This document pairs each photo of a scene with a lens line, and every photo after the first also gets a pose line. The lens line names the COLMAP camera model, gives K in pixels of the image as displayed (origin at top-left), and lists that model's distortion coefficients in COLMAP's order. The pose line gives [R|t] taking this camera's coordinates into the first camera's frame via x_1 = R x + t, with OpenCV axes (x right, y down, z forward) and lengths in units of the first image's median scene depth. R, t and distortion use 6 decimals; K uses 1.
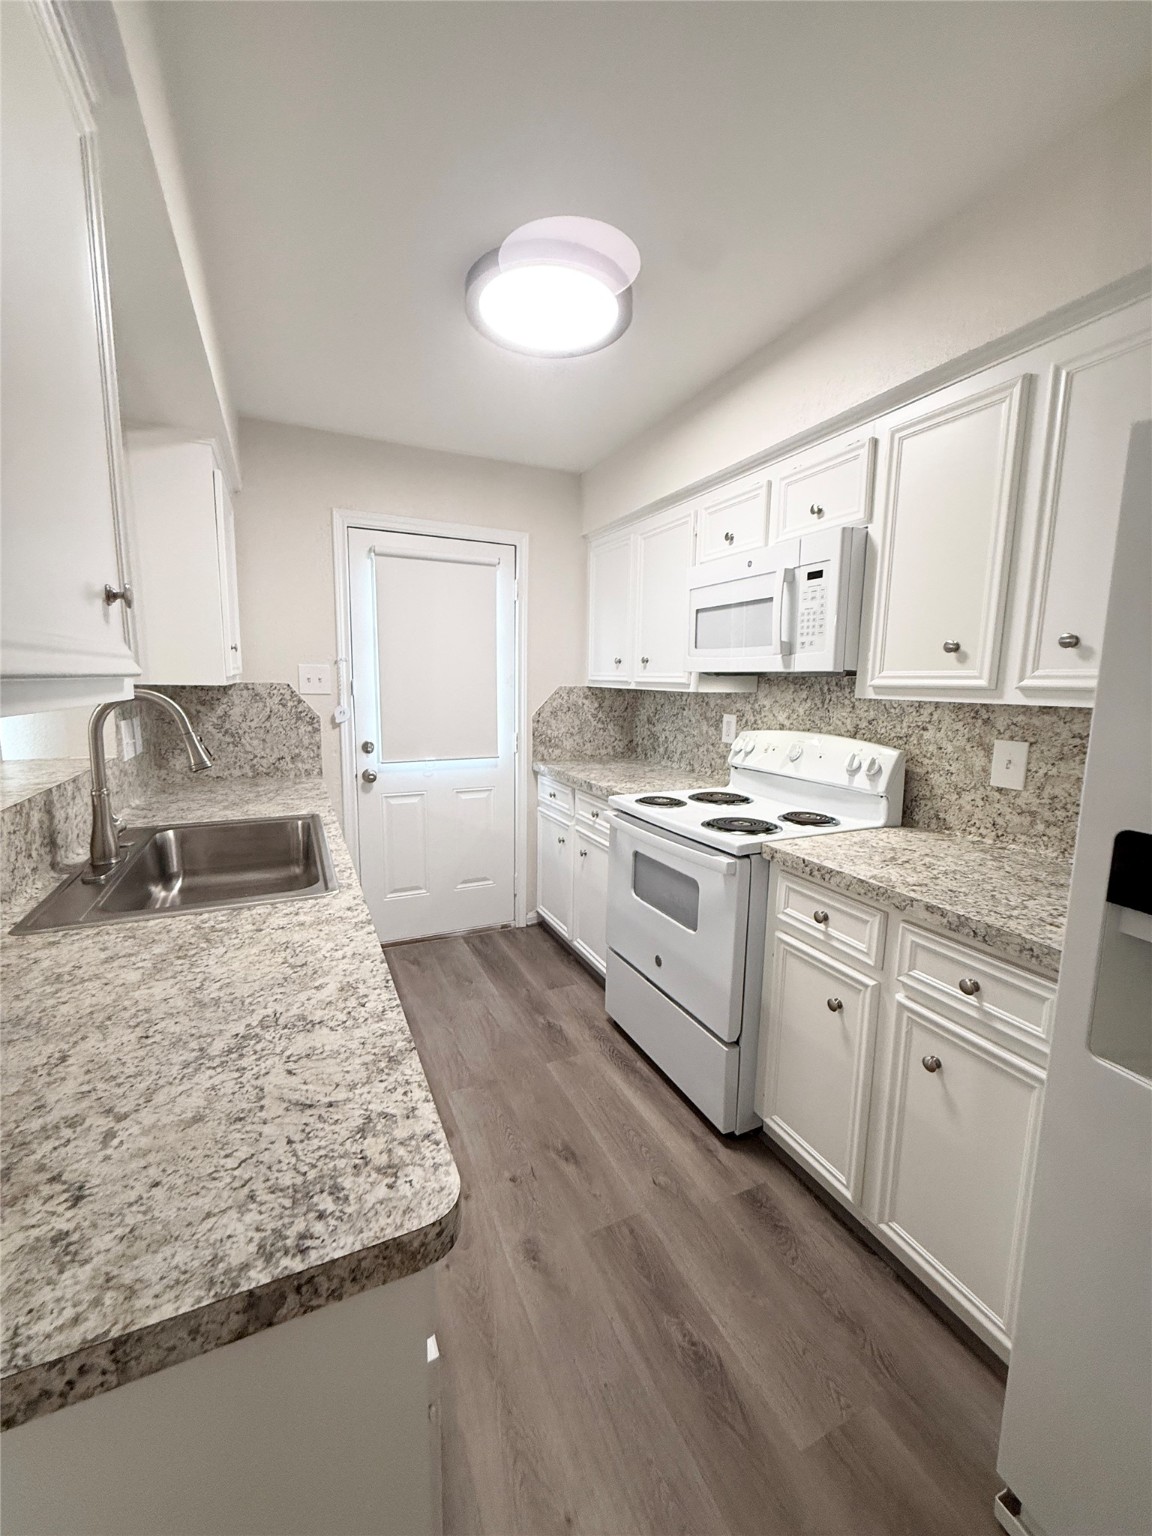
lens RADIAL K [[613.9, 0, 576.0], [0, 613.9, 768.0], [0, 0, 1]] dist [-0.001949, 0.000080]
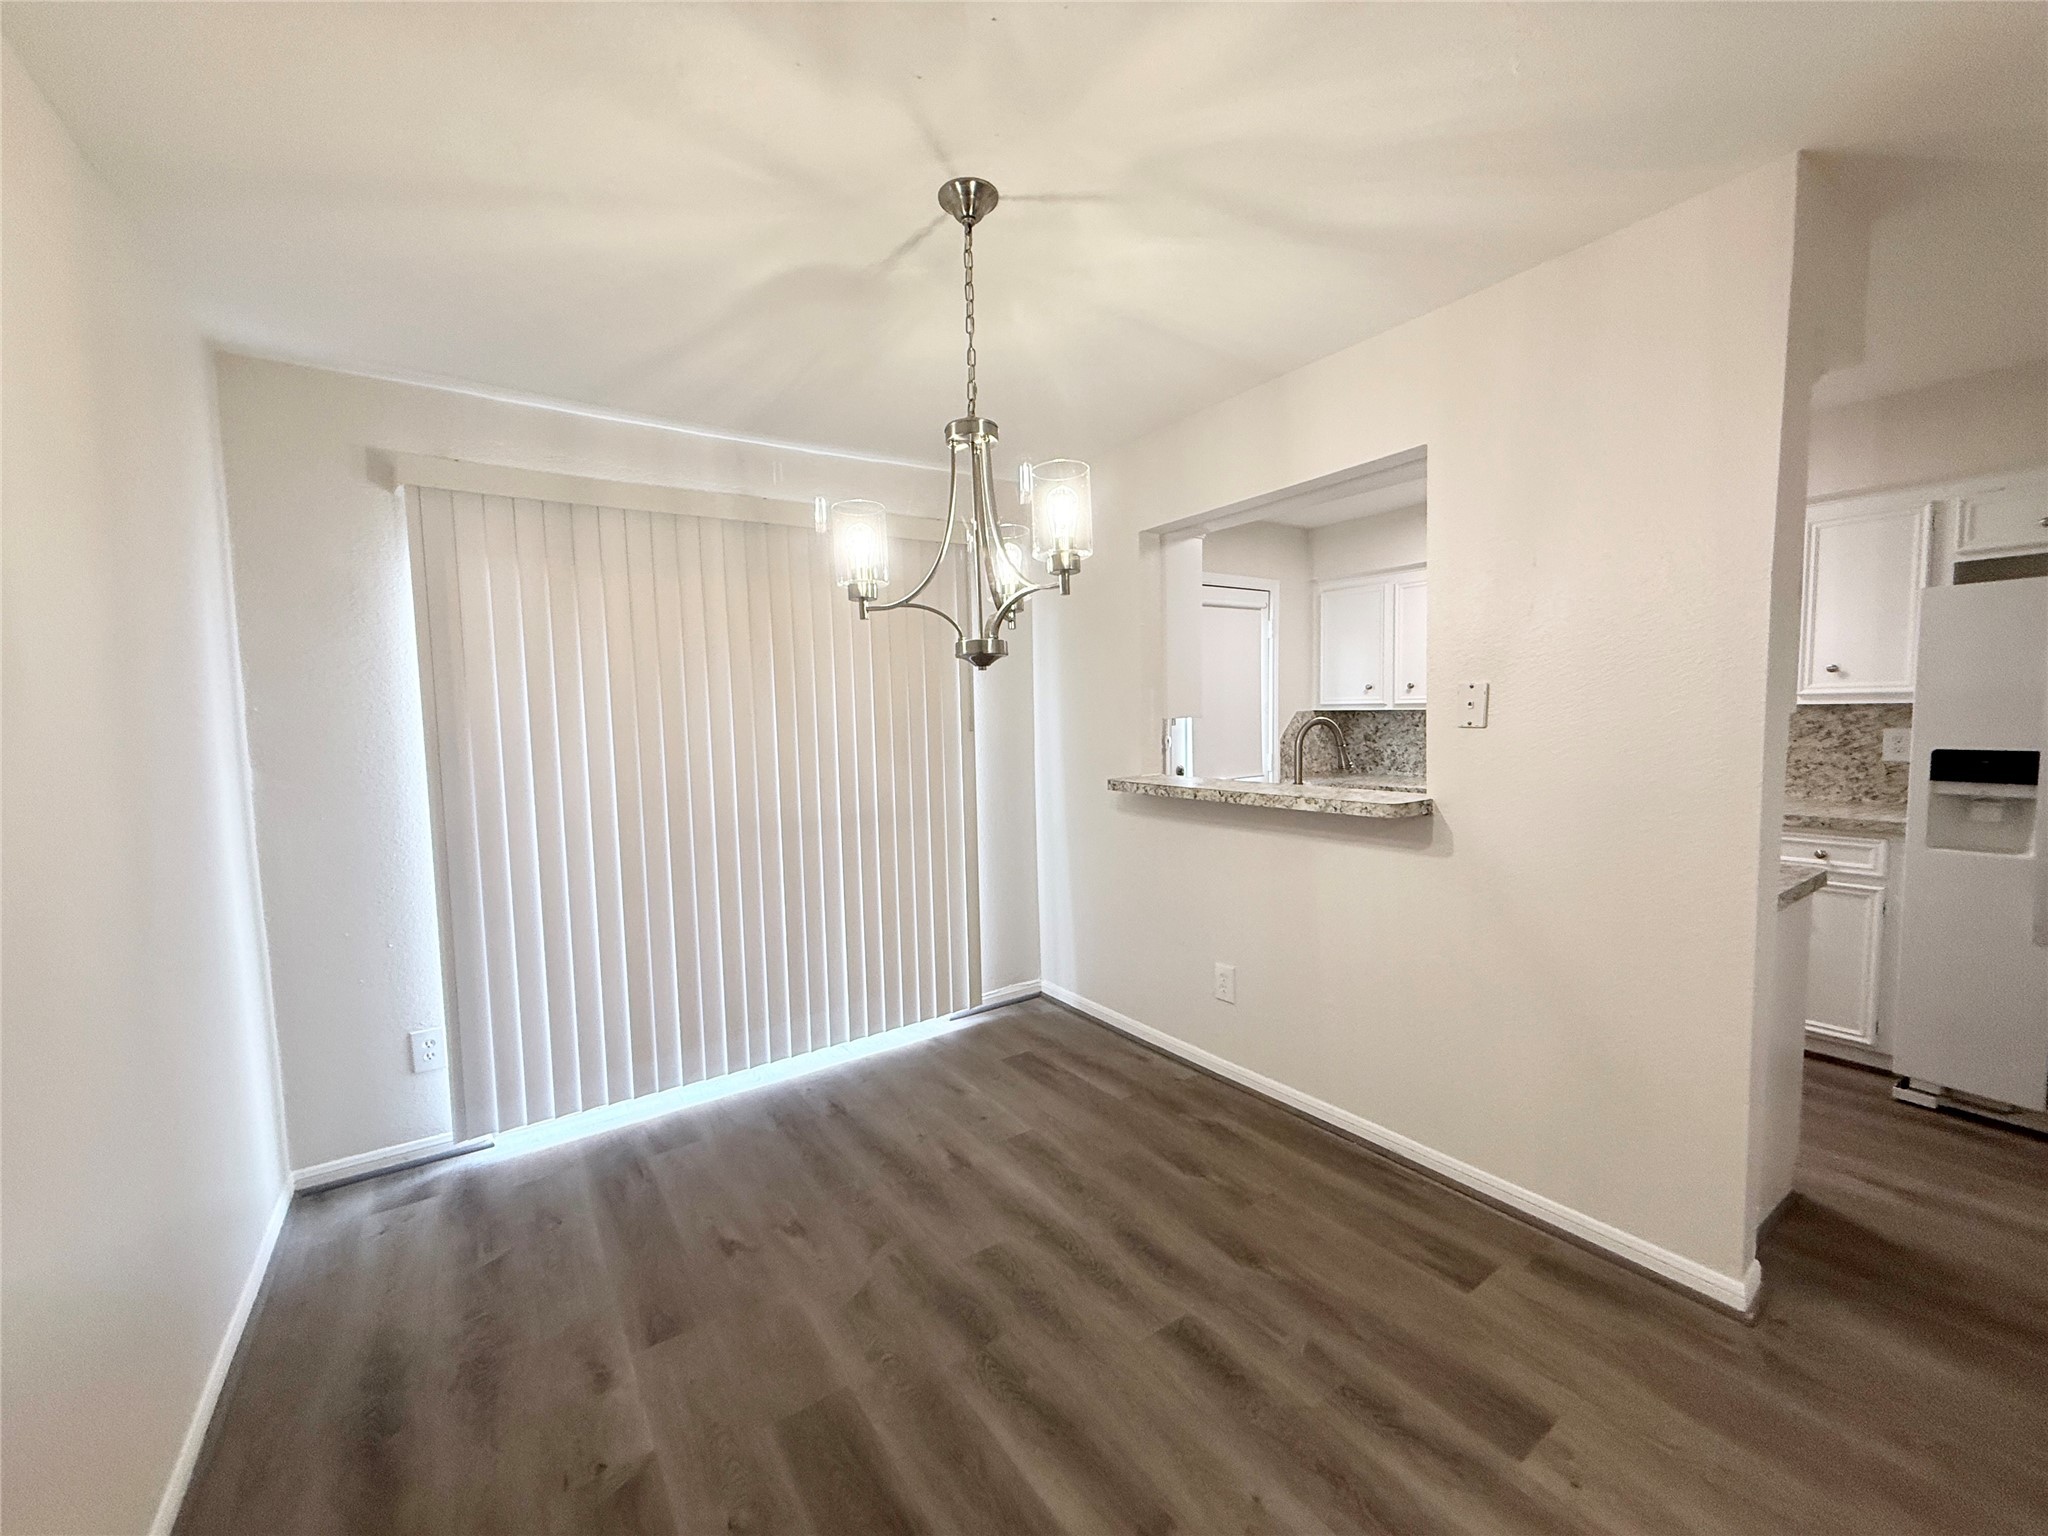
lens RADIAL K [[818.5, 0, 1024.0], [0, 818.5, 768.0], [0, 0, 1]] dist [-0.001949, 0.000080]
pose [[0.984701, -0.050649, 0.166730, -1.232977], [0.062593, 0.995776, -0.067173, 0.064059], [-0.162623, 0.076581, 0.983712, -0.614173]]
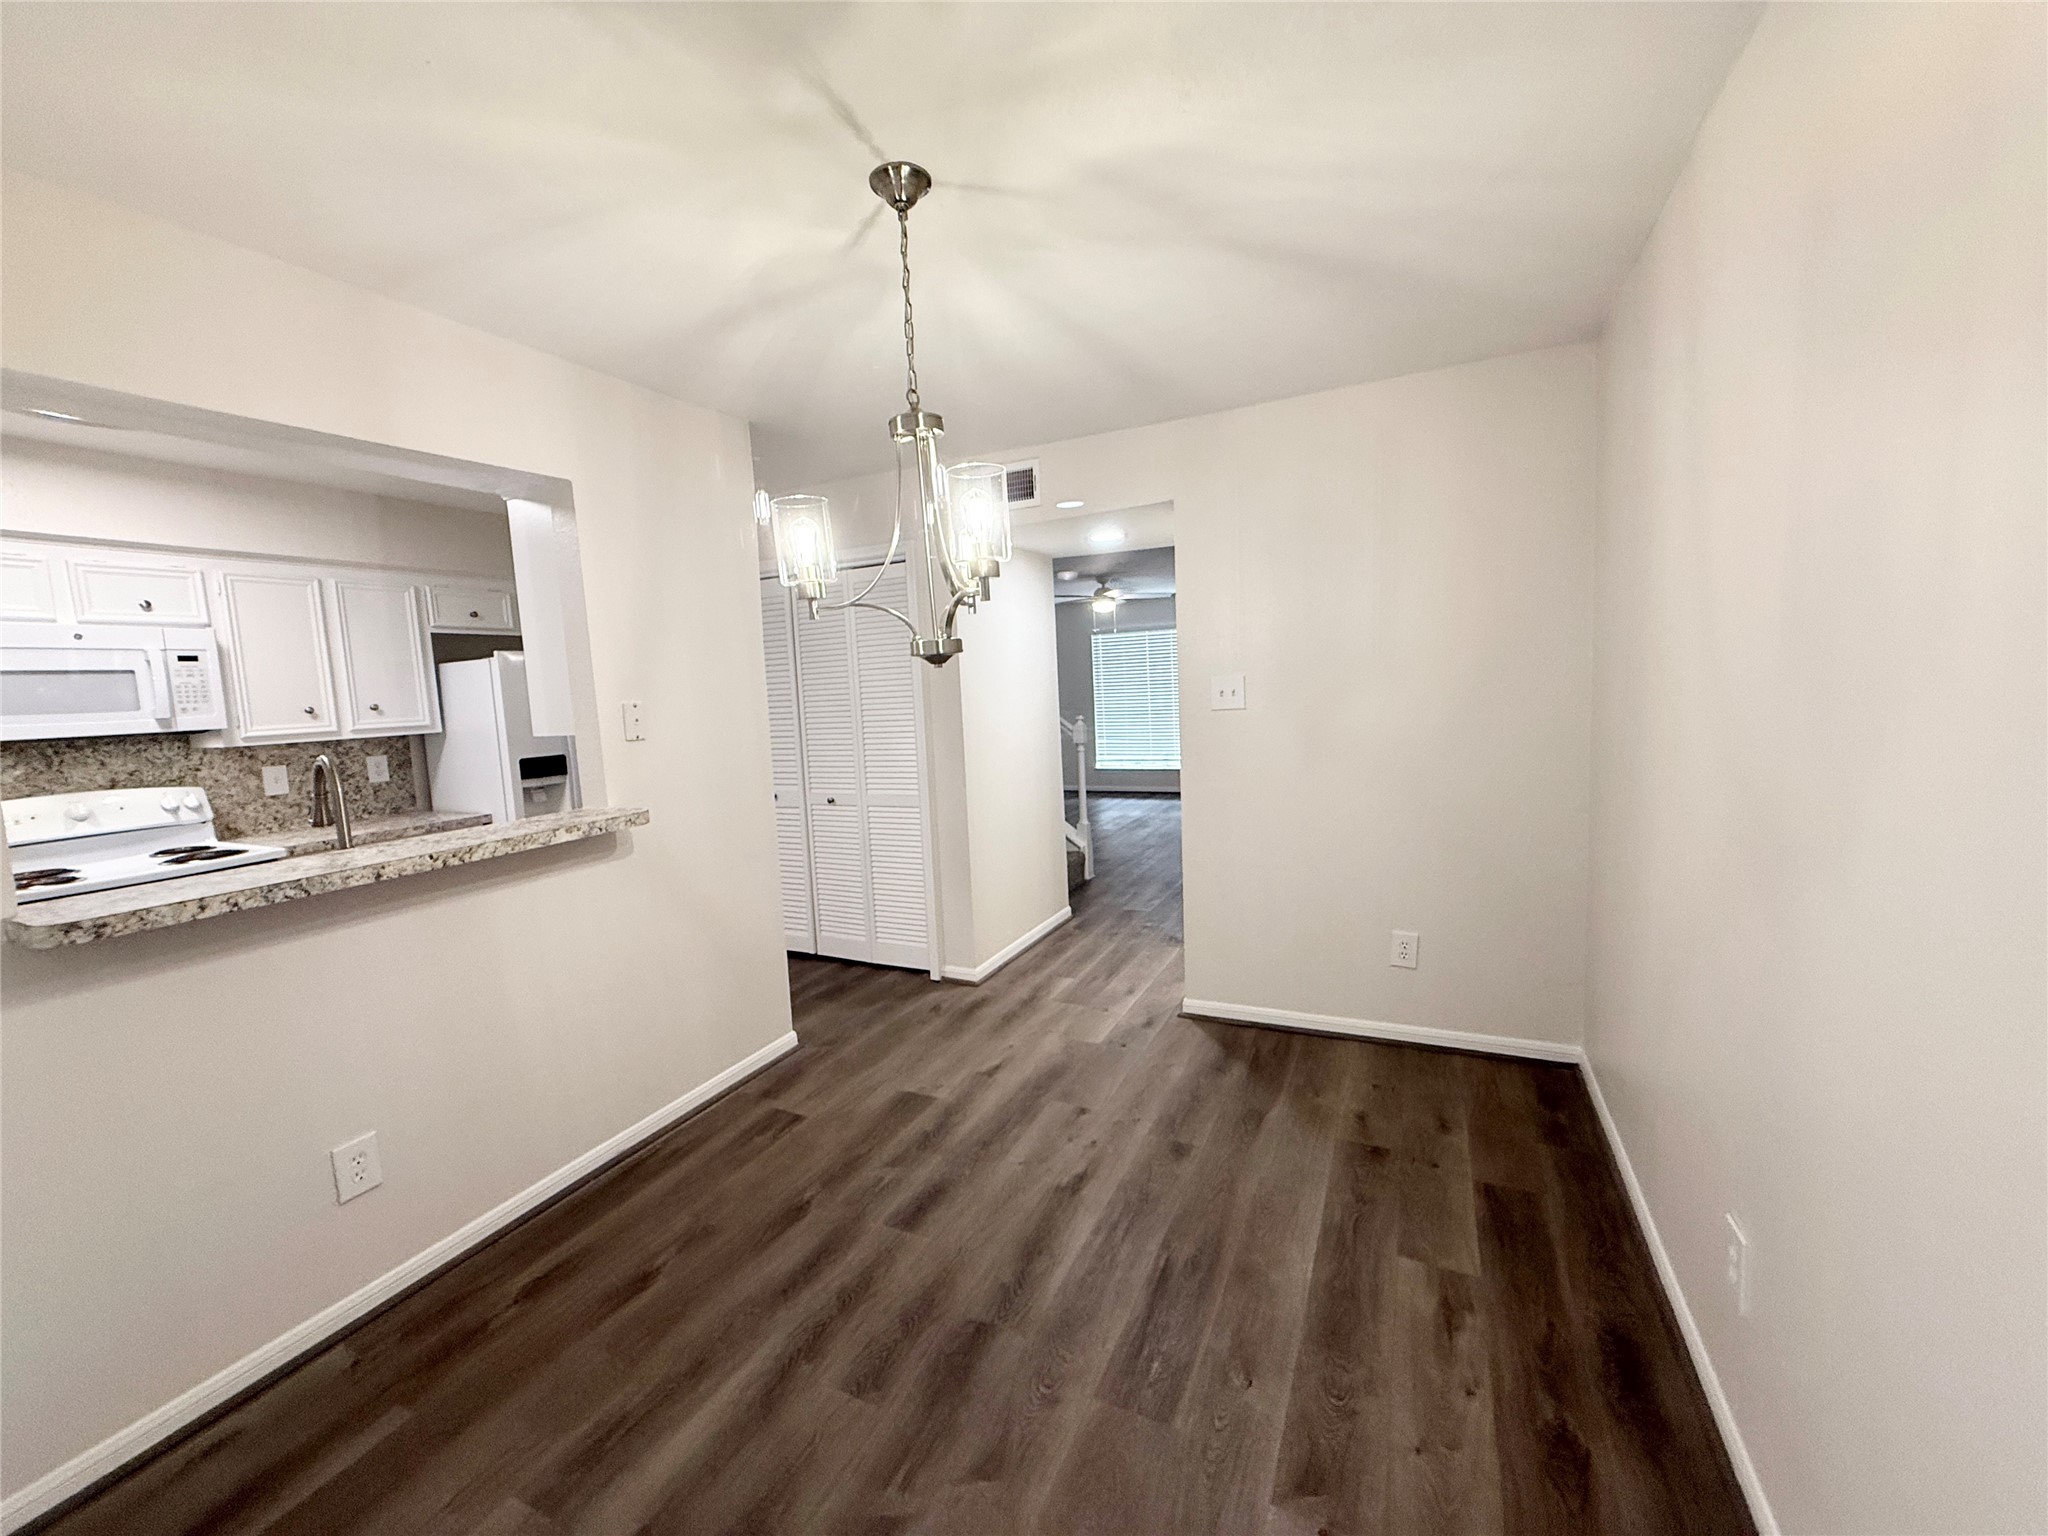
lens RADIAL K [[818.5, 0, 1024.0], [0, 818.5, 768.0], [0, 0, 1]] dist [-0.001949, 0.000080]
pose [[-0.639656, -0.061816, 0.766172, -1.830276], [0.149353, 0.967769, 0.202772, -0.147788], [-0.754012, 0.244135, -0.609807, 0.658561]]
